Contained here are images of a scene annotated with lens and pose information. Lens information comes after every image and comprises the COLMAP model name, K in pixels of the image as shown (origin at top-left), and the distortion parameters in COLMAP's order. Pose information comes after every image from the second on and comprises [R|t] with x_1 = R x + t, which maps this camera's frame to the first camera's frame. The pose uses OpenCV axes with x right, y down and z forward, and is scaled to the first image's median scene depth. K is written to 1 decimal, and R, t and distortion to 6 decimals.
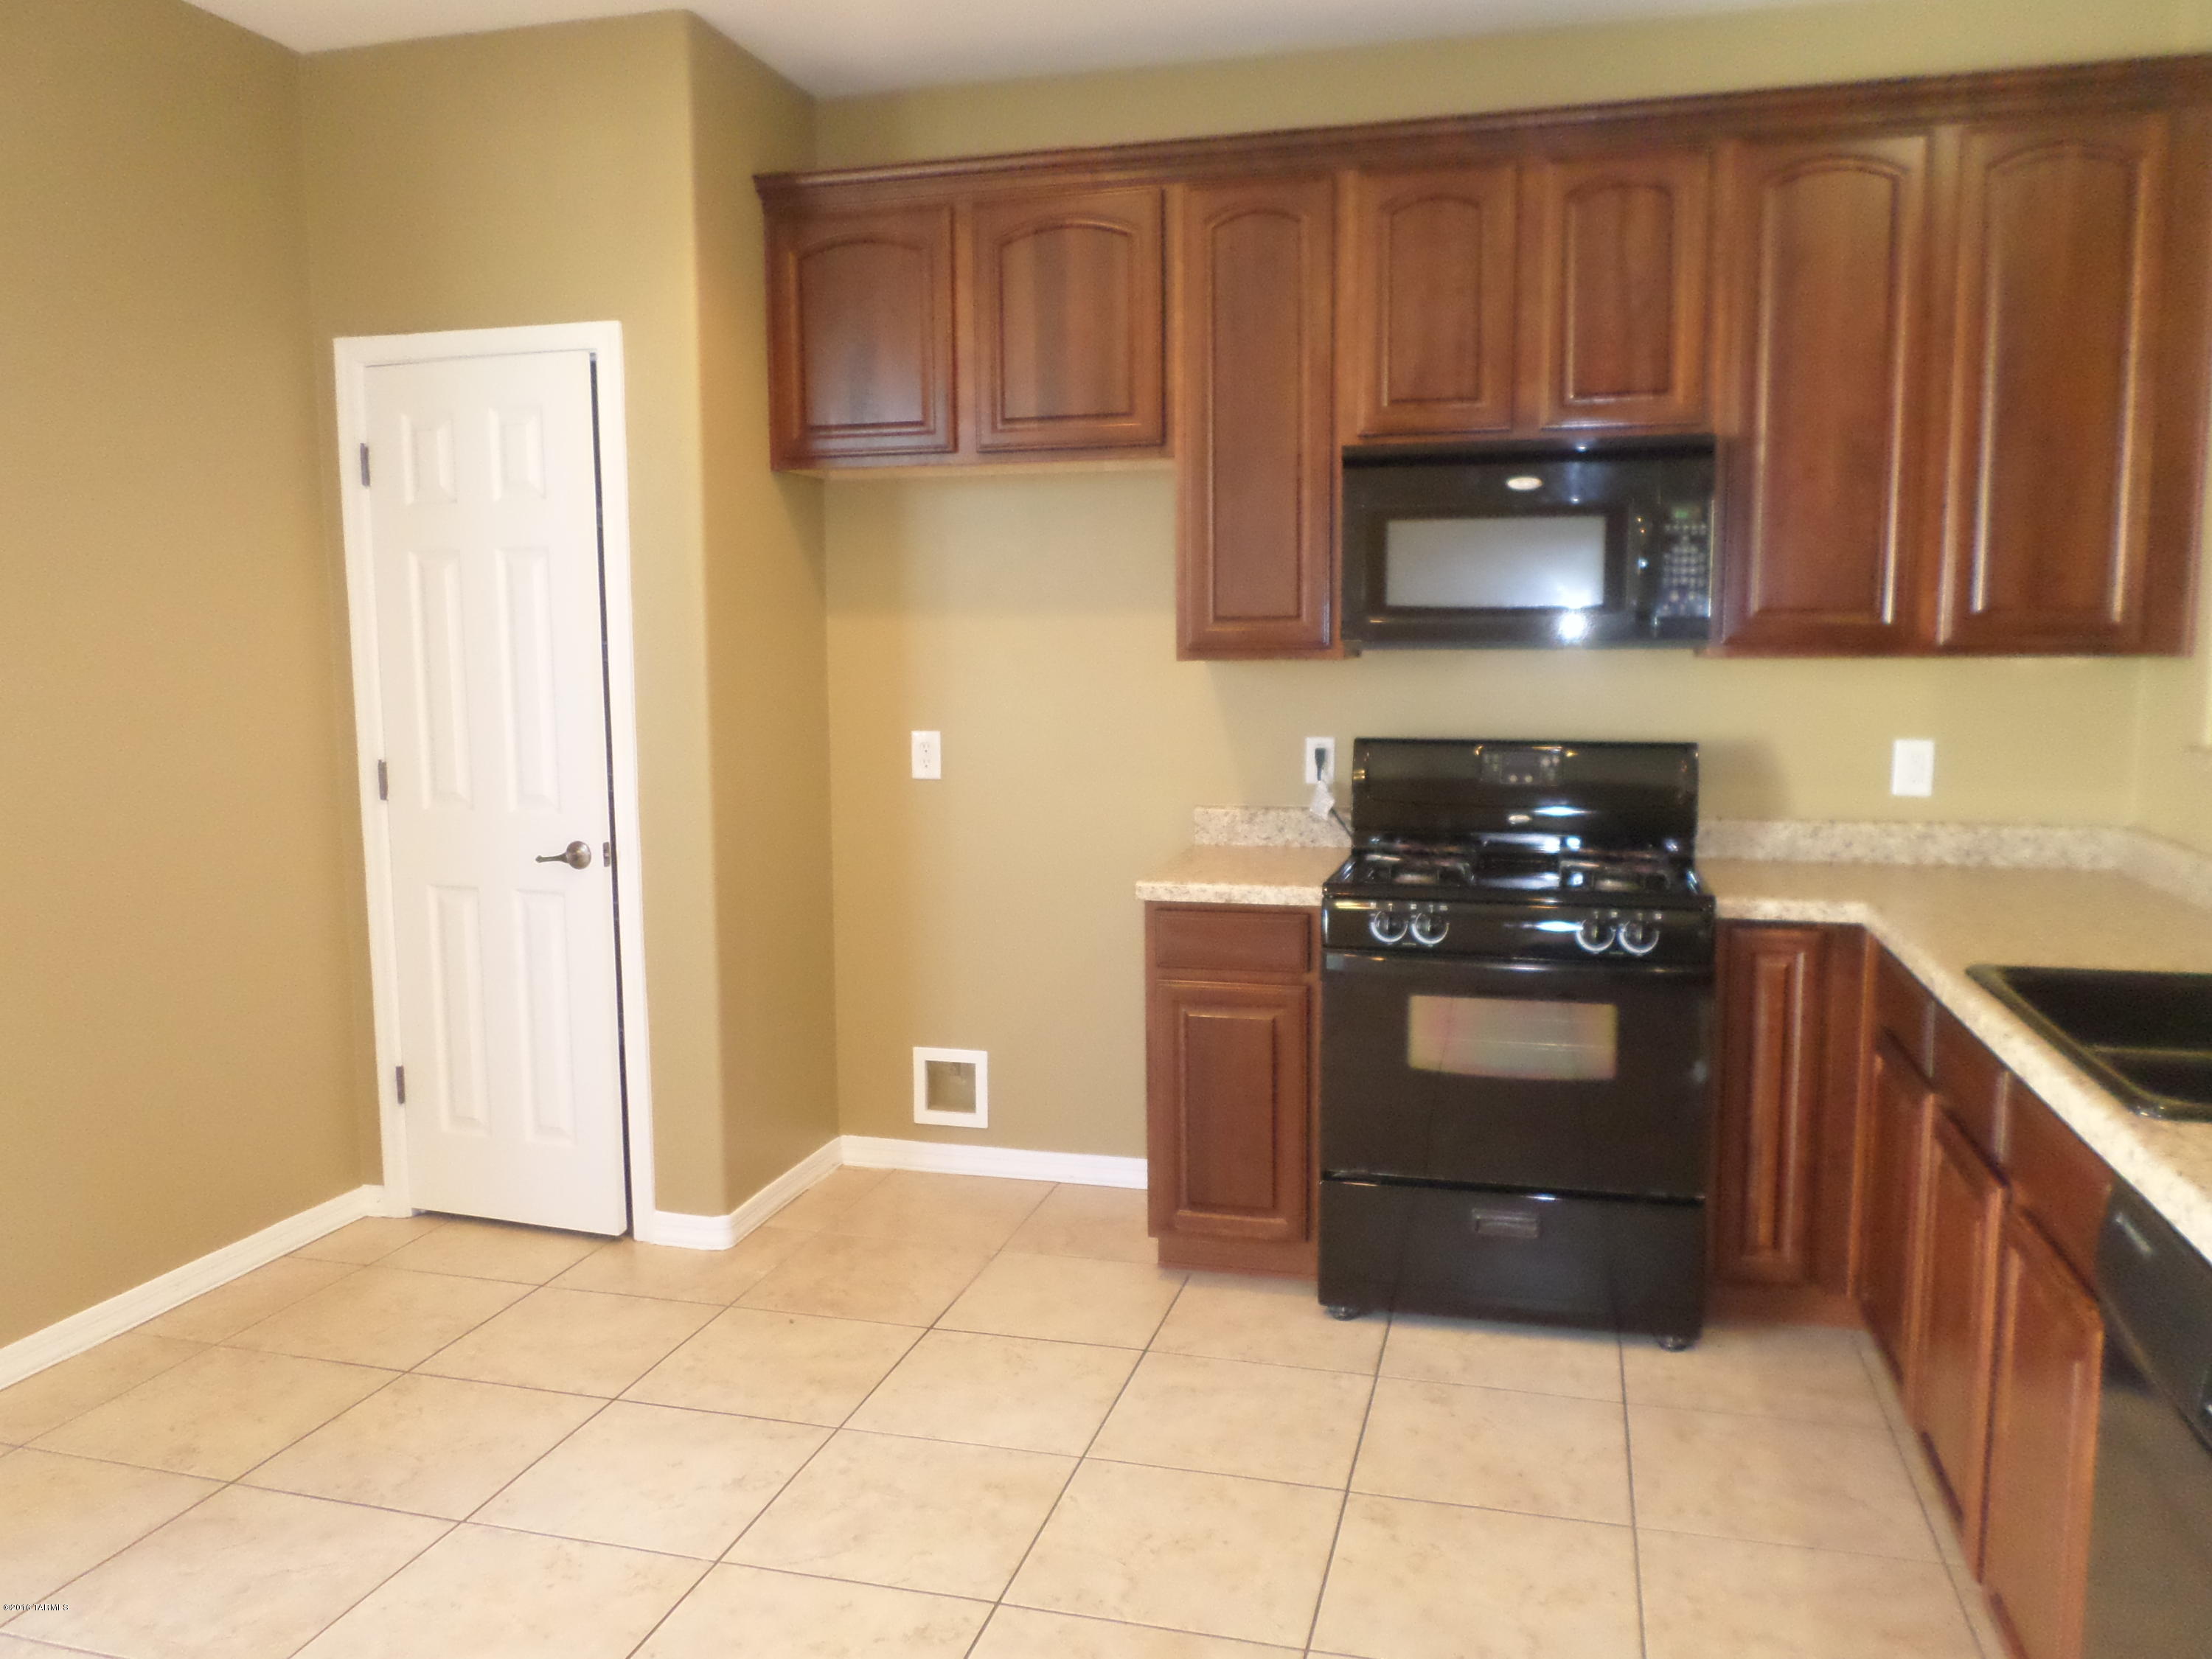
lens RADIAL K [[1673.1, 0, 1106.0], [0, 1673.1, 829.5], [0, 0, 1]] dist [-0.019408, -0.004764]
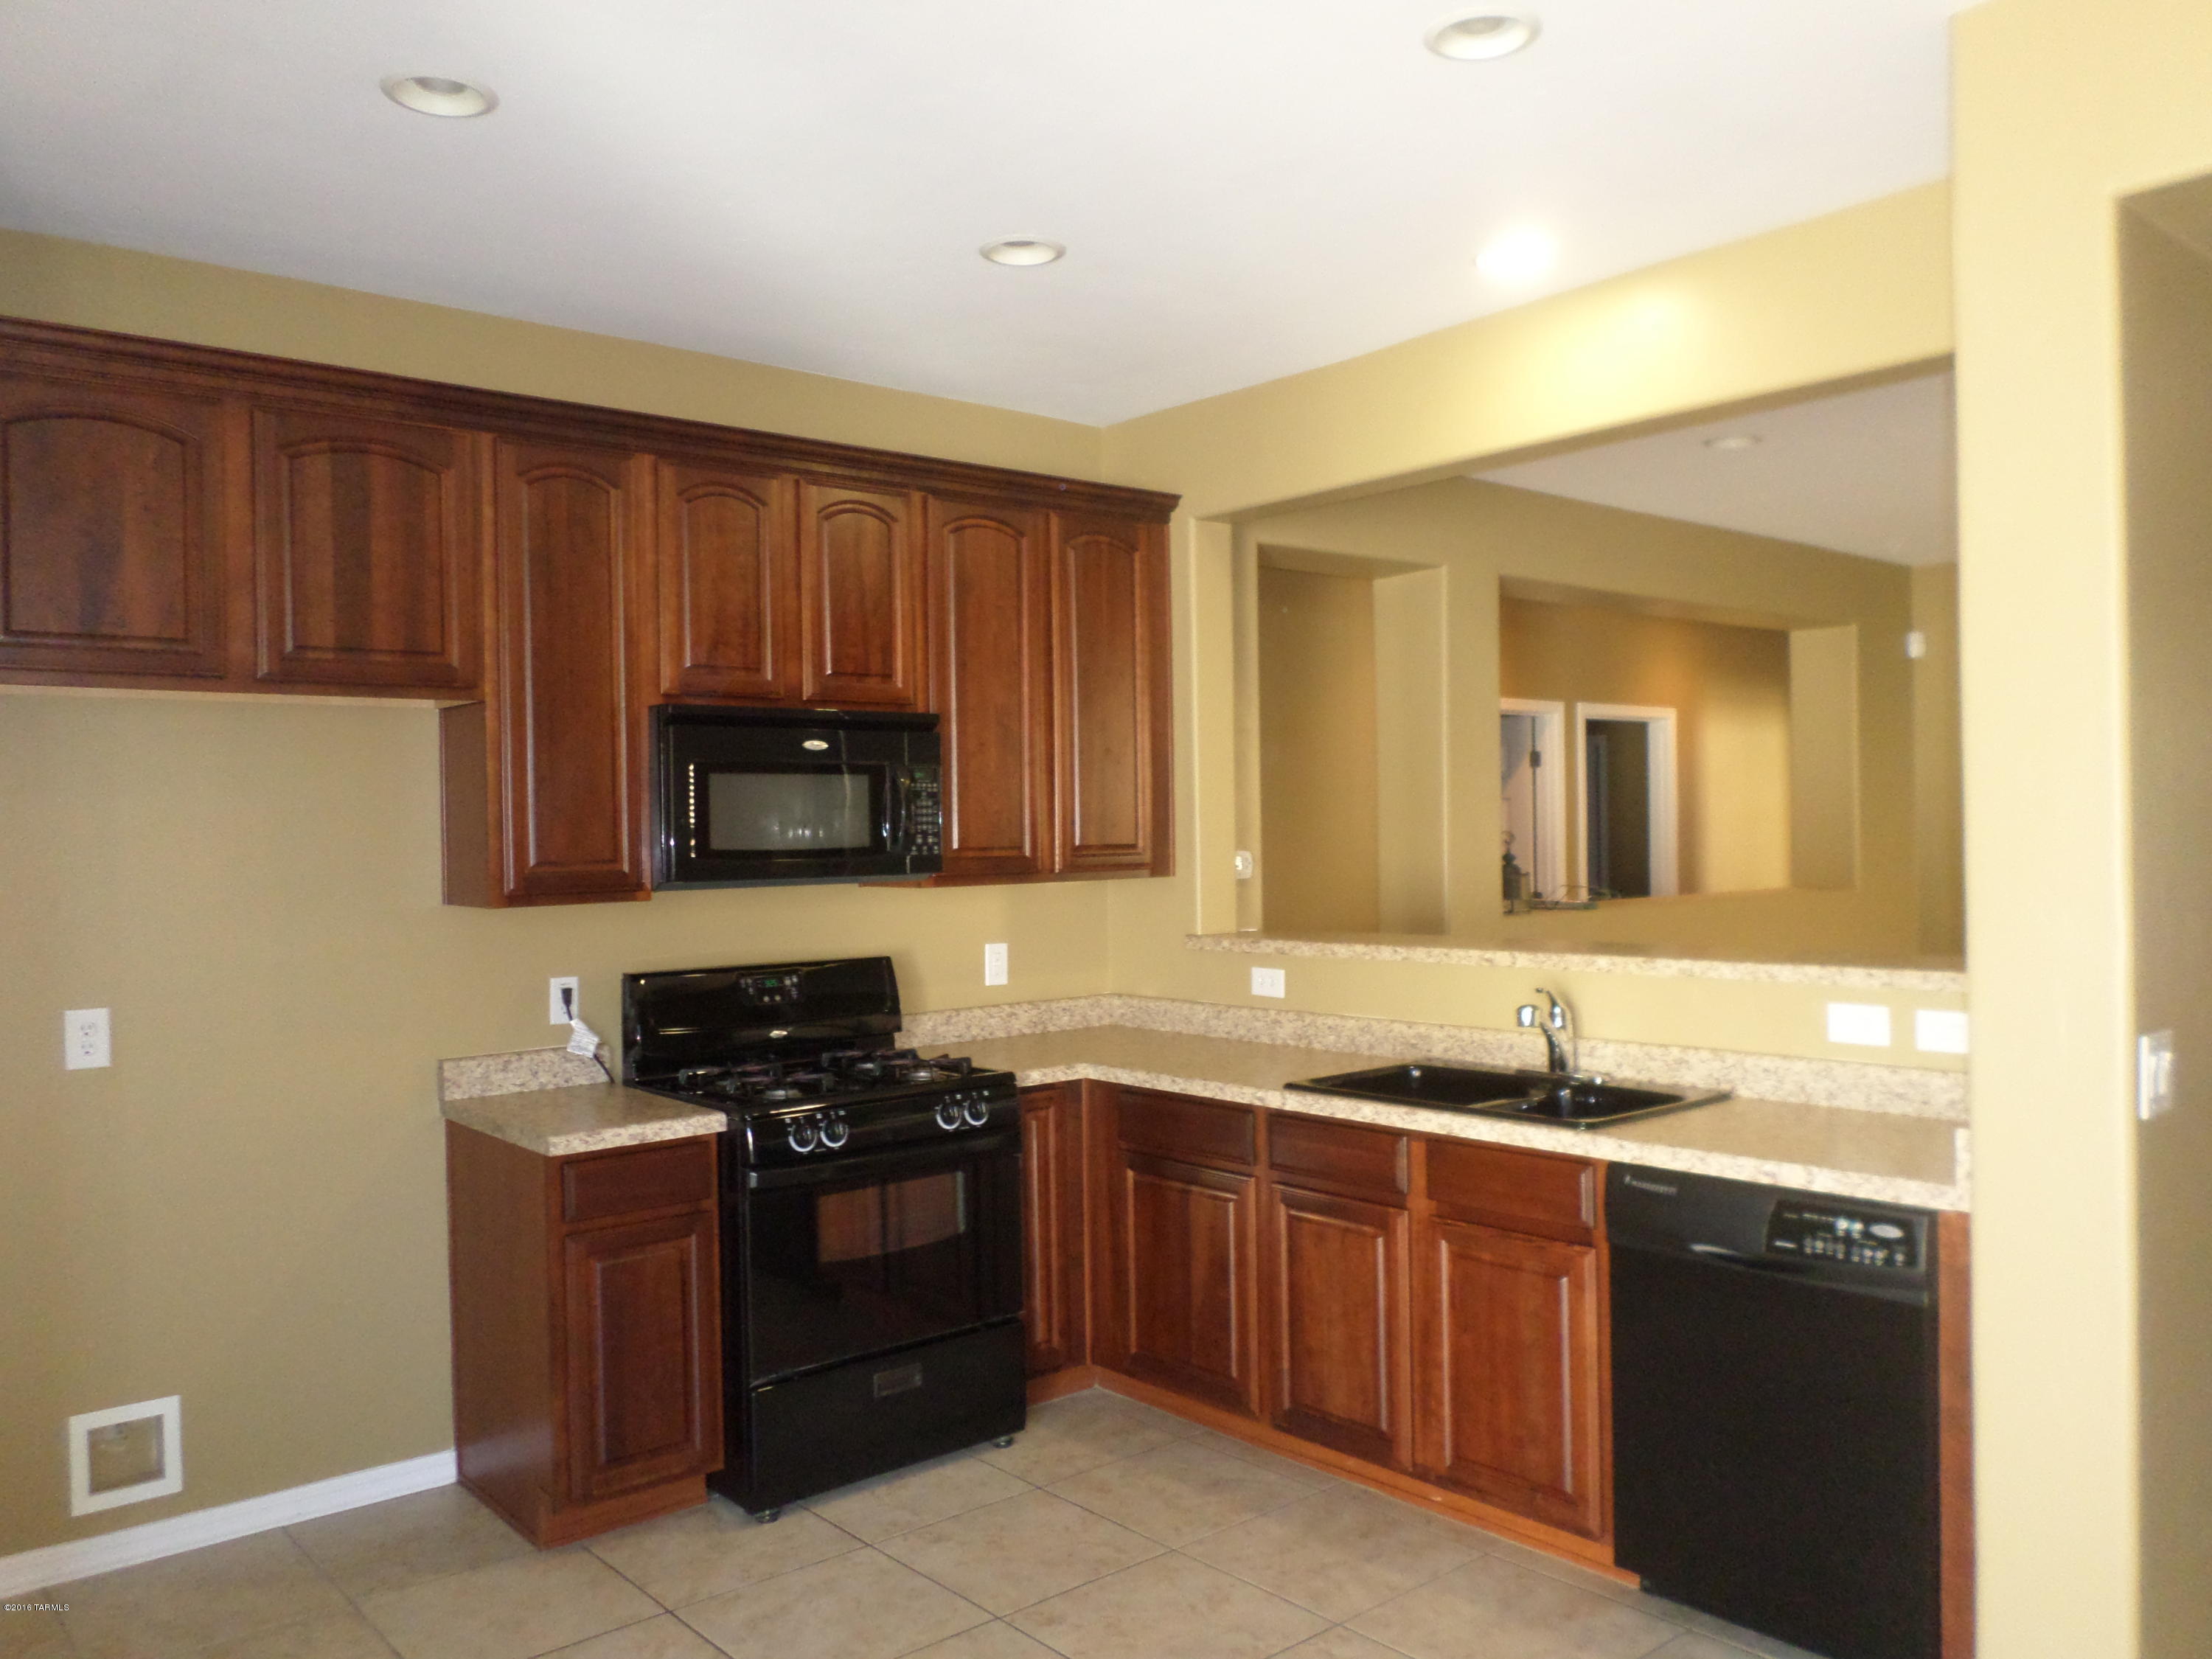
lens RADIAL K [[1673.1, 0, 1106.0], [0, 1673.1, 829.5], [0, 0, 1]] dist [-0.019408, -0.004764]
pose [[0.560416, -0.002467, 0.828208, -0.592803], [0.108795, 0.991549, -0.070664, -0.041557], [-0.821035, 0.129706, 0.555948, 0.178751]]
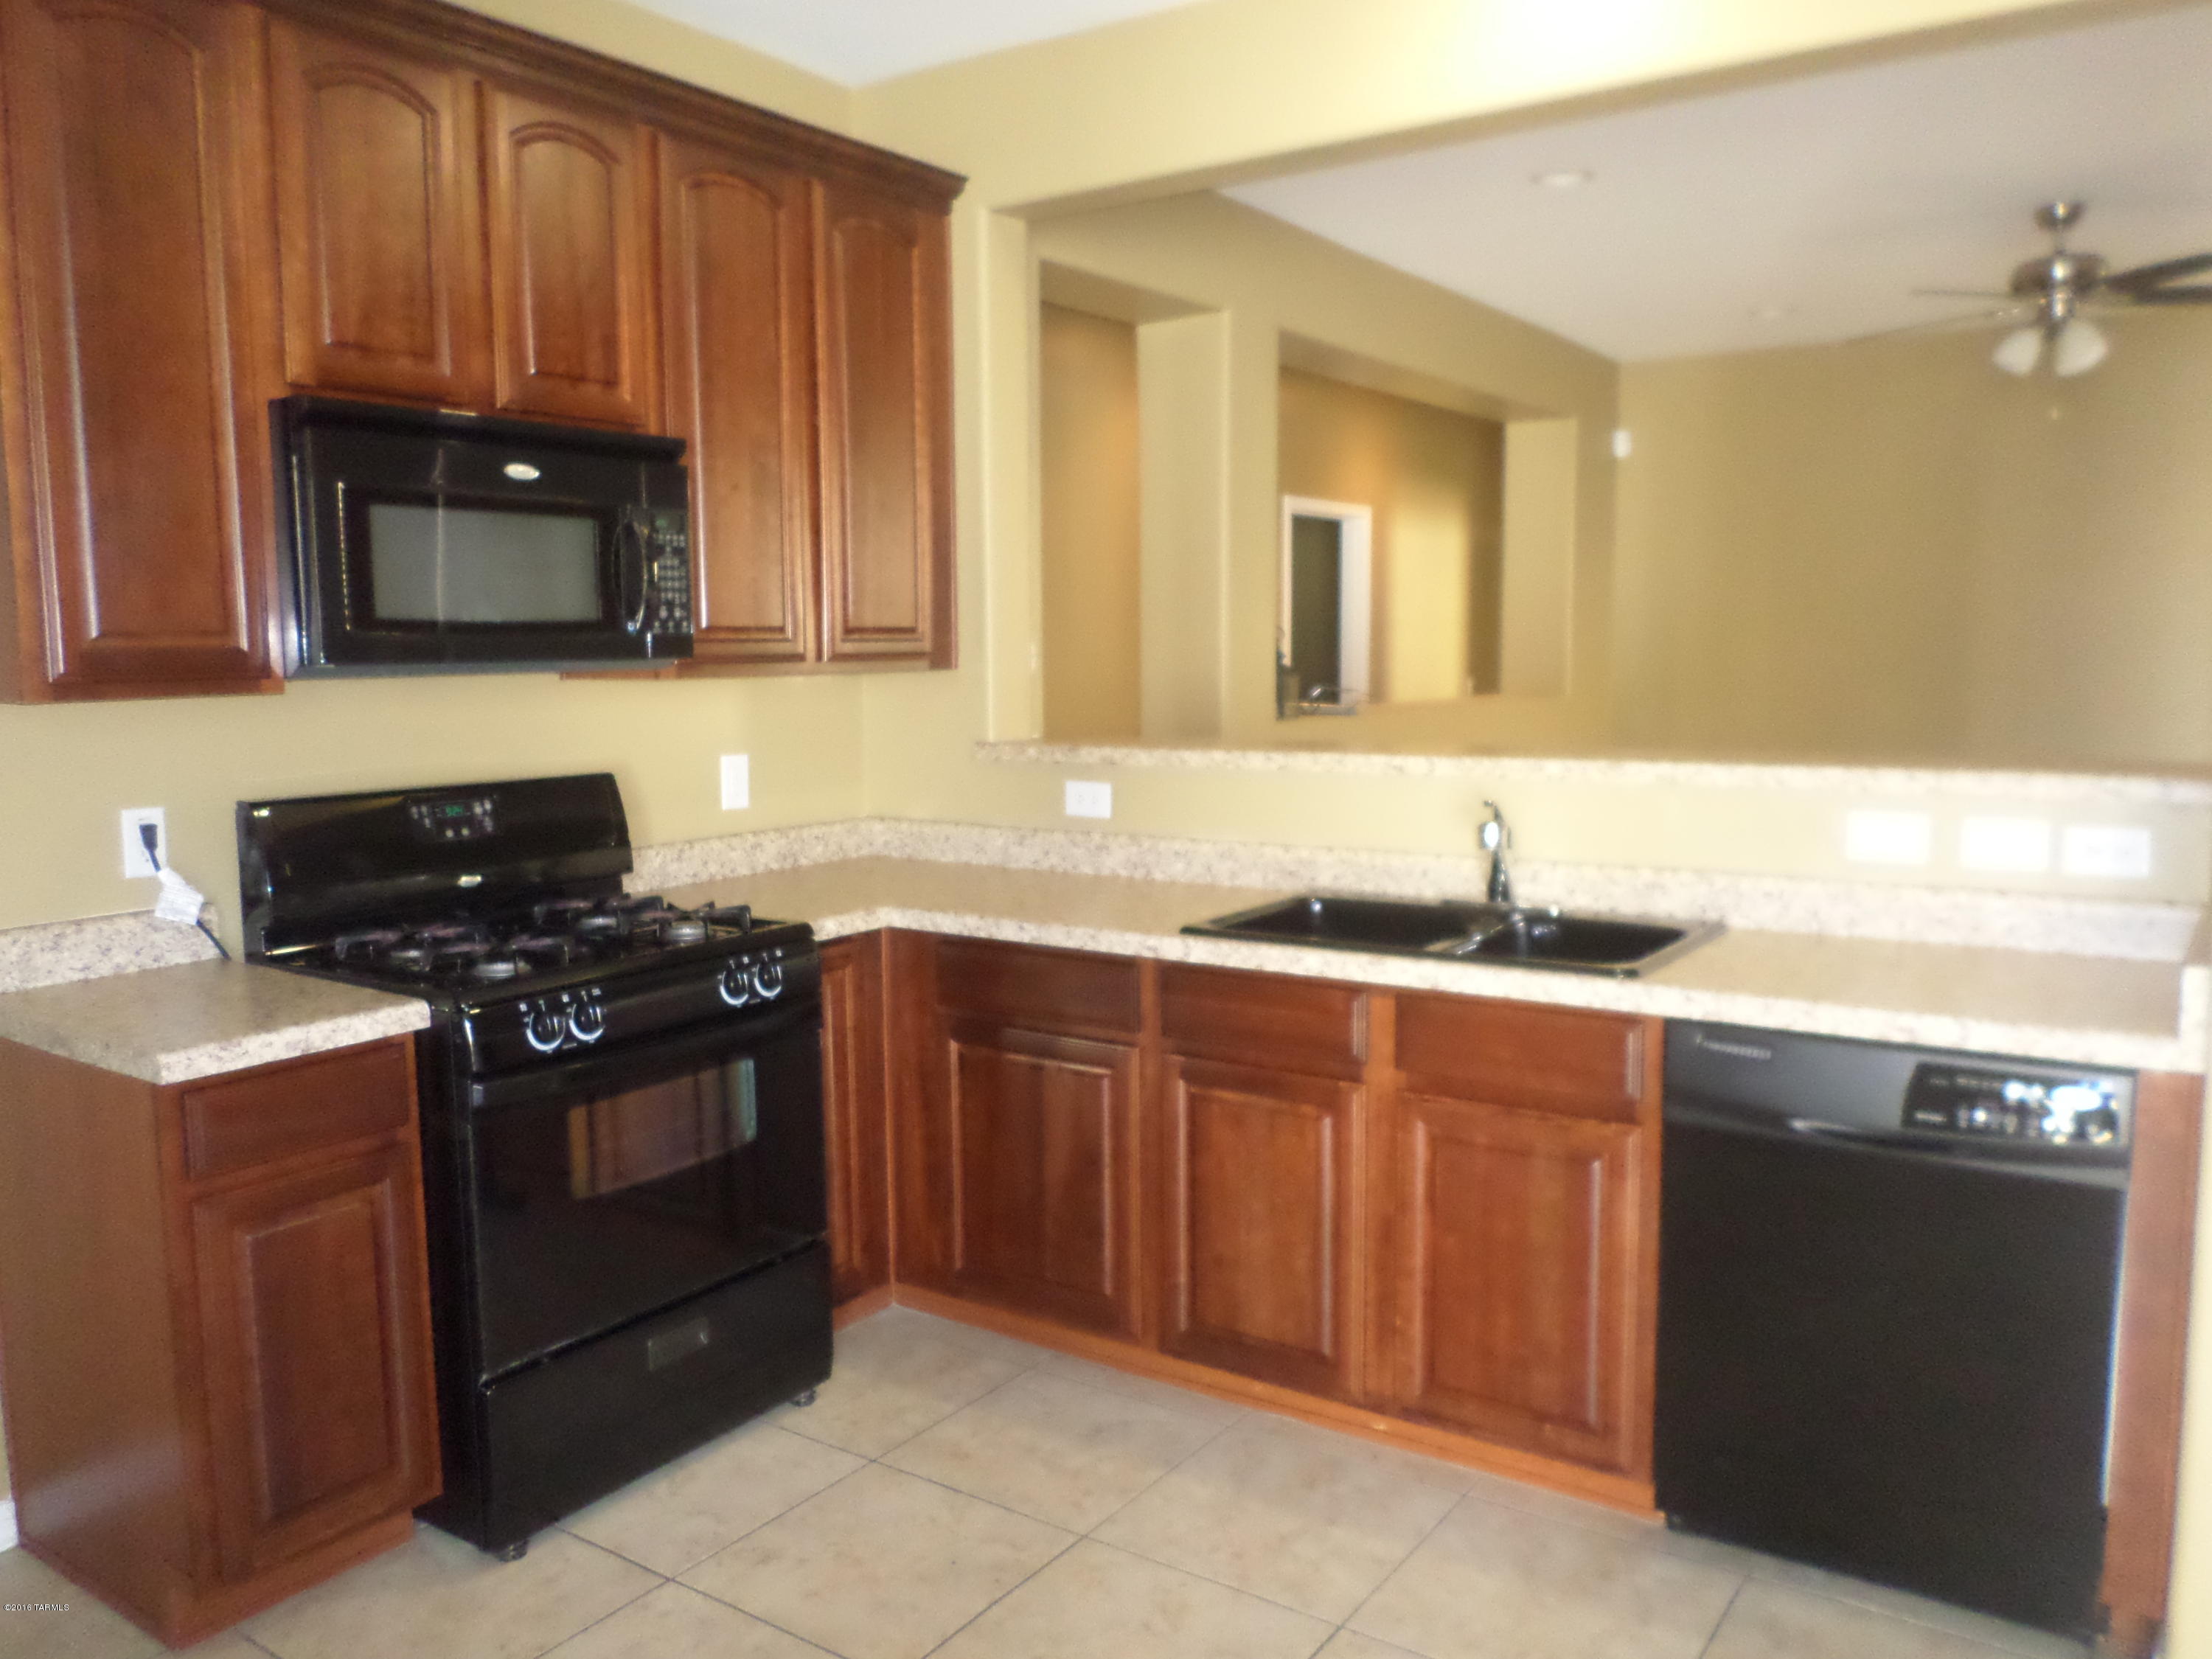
lens RADIAL K [[1673.1, 0, 1106.0], [0, 1673.1, 829.5], [0, 0, 1]] dist [-0.019408, -0.004764]
pose [[0.328133, -0.100603, 0.939259, -0.432744], [0.116372, 0.991044, 0.065494, -0.051081], [-0.937436, 0.087813, 0.336901, 0.453535]]
